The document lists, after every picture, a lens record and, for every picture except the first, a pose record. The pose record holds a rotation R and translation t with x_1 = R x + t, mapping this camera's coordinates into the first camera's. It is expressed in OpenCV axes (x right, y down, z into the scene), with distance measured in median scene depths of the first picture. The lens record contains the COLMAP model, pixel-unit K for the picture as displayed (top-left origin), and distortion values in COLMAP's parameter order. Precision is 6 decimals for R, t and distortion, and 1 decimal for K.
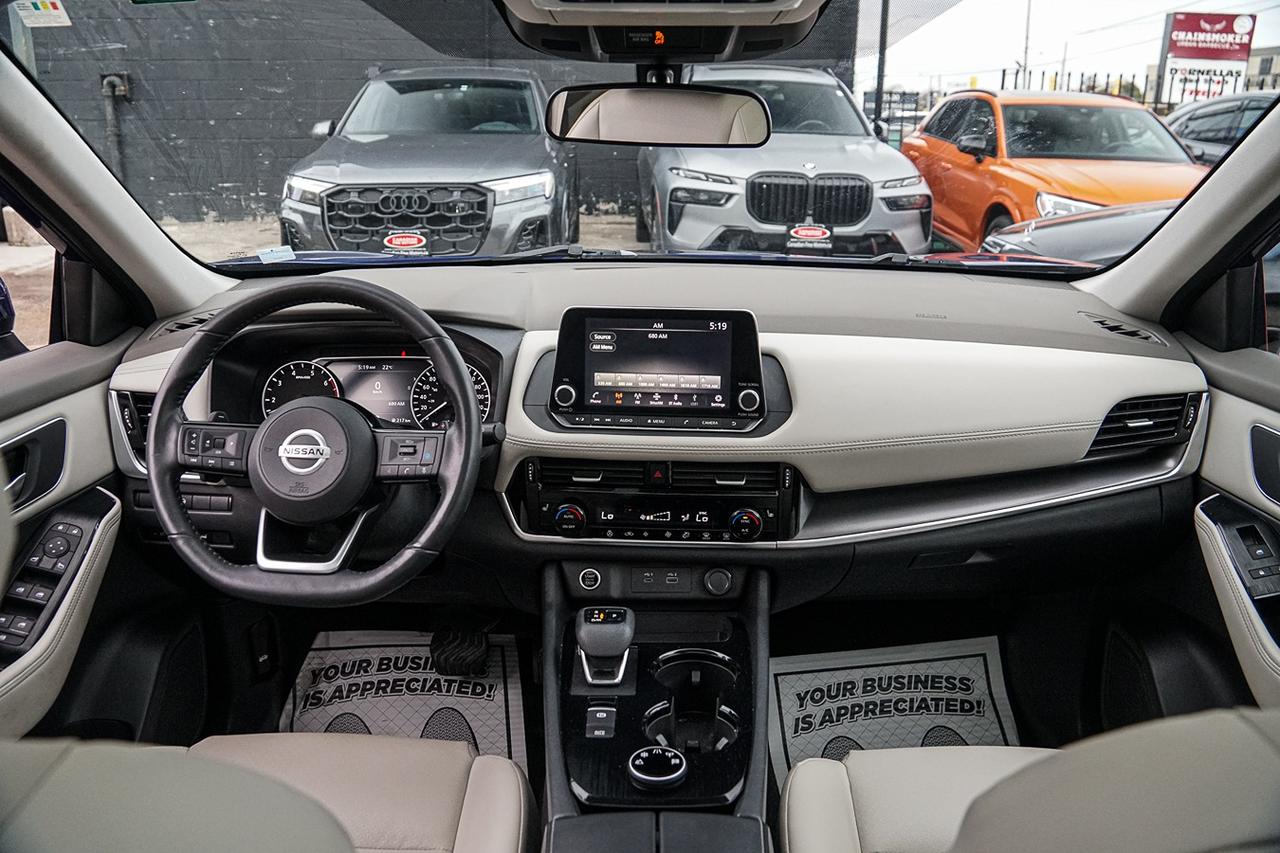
lens RADIAL K [[1005.6, 0, 631.1], [0, 1005.6, 430.0], [0, 0, 1]] dist [-0.122347, 0.080795]
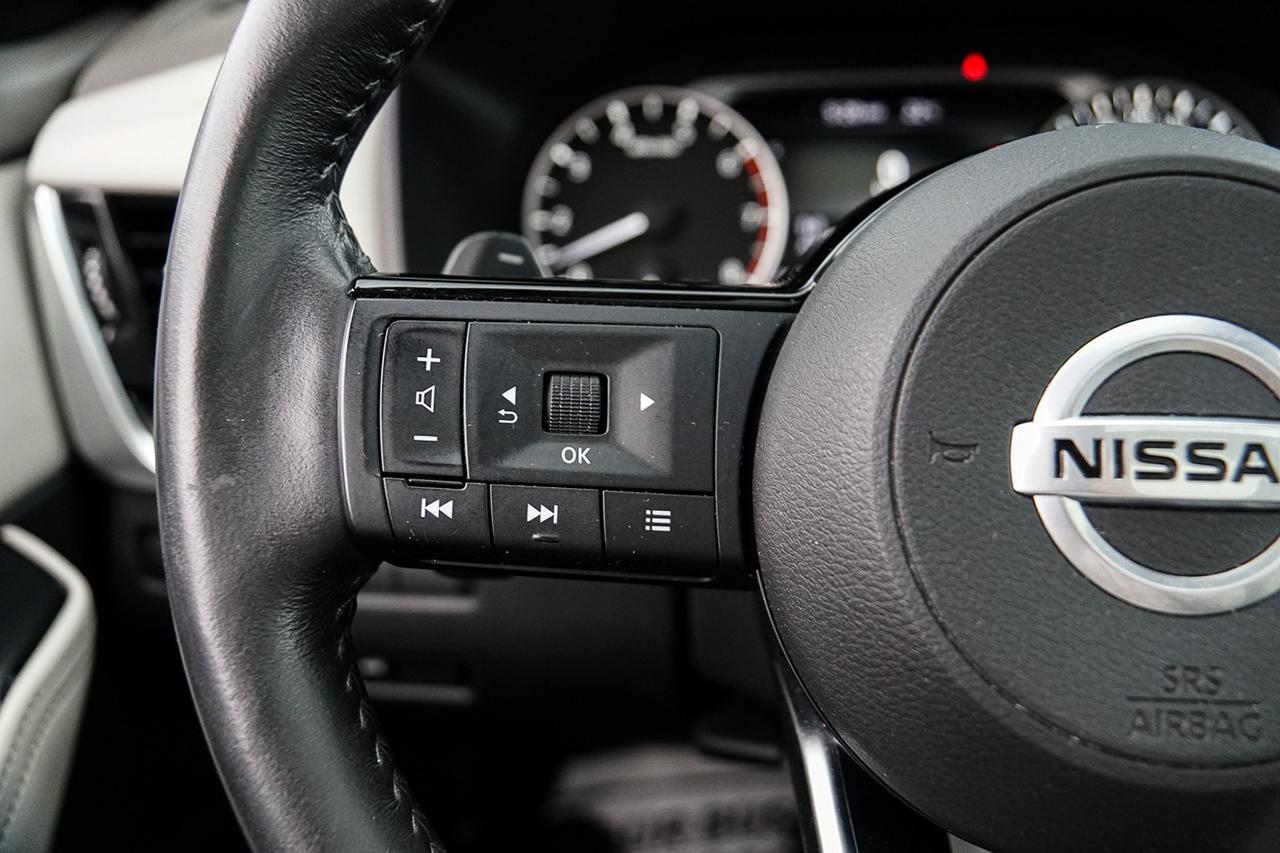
lens RADIAL K [[1082.1, 0, 640.3], [0, 1082.1, 425.4], [0, 0, 1]] dist [-0.074364, 0.044941]
pose [[0.998081, -0.011839, -0.060772, -0.339885], [0.018380, 0.993956, 0.108228, -0.002452], [0.059123, -0.109137, 0.992267, 0.699988]]
